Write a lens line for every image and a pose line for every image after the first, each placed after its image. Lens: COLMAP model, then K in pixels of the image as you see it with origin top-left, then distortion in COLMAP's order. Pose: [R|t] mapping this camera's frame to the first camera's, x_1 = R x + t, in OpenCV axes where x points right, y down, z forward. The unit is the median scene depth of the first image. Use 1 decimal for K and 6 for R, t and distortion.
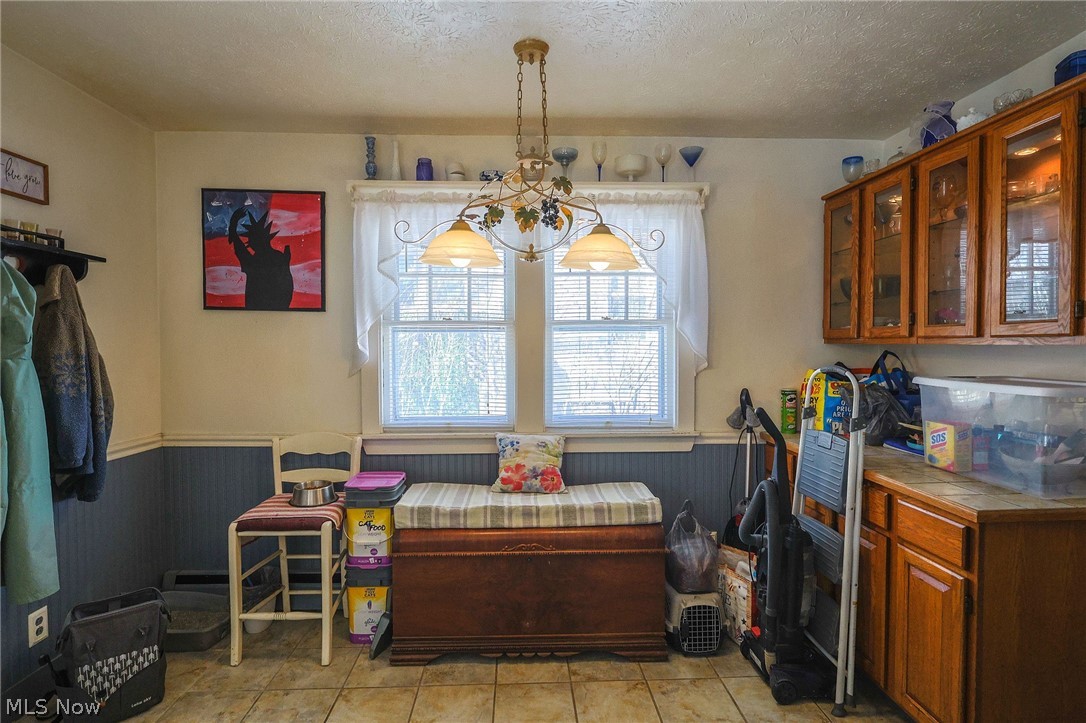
lens RADIAL K [[499.9, 0, 554.2], [0, 499.9, 361.2], [0, 0, 1]] dist [-0.001819, 0.000935]
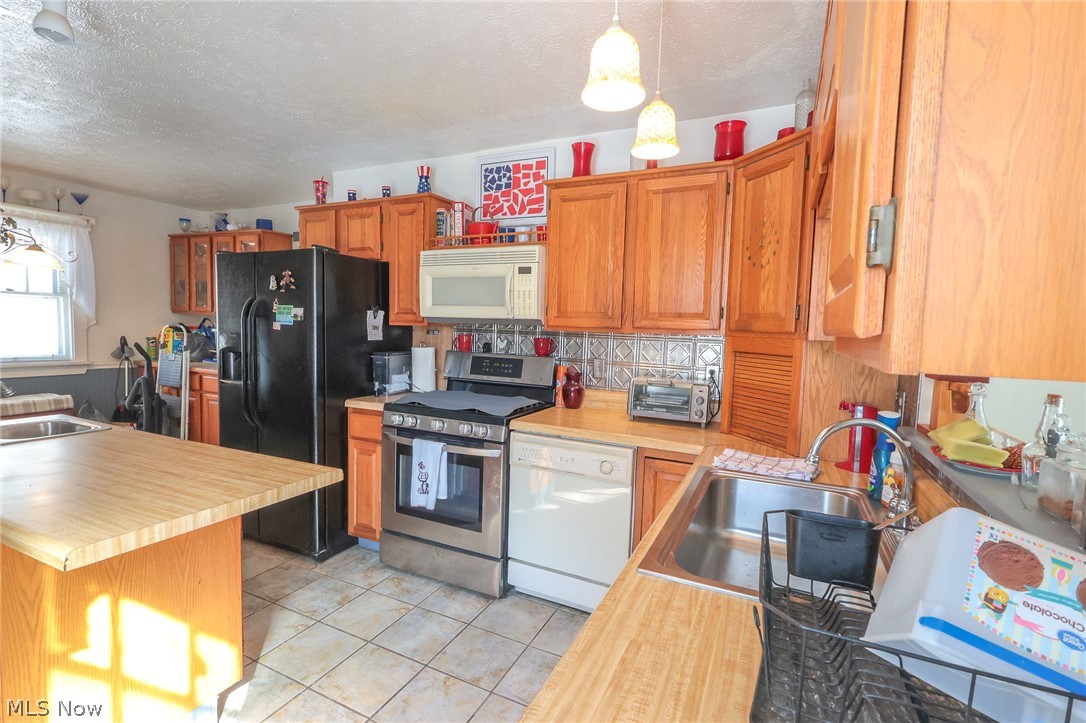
lens RADIAL K [[499.9, 0, 552.5], [0, 499.9, 362.6], [0, 0, 1]] dist [-0.001819, 0.000935]
pose [[0.432947, -0.044455, 0.900322, -0.605773], [-0.008301, 0.998544, 0.053296, 0.043322], [-0.901381, -0.030548, 0.431948, -1.242571]]
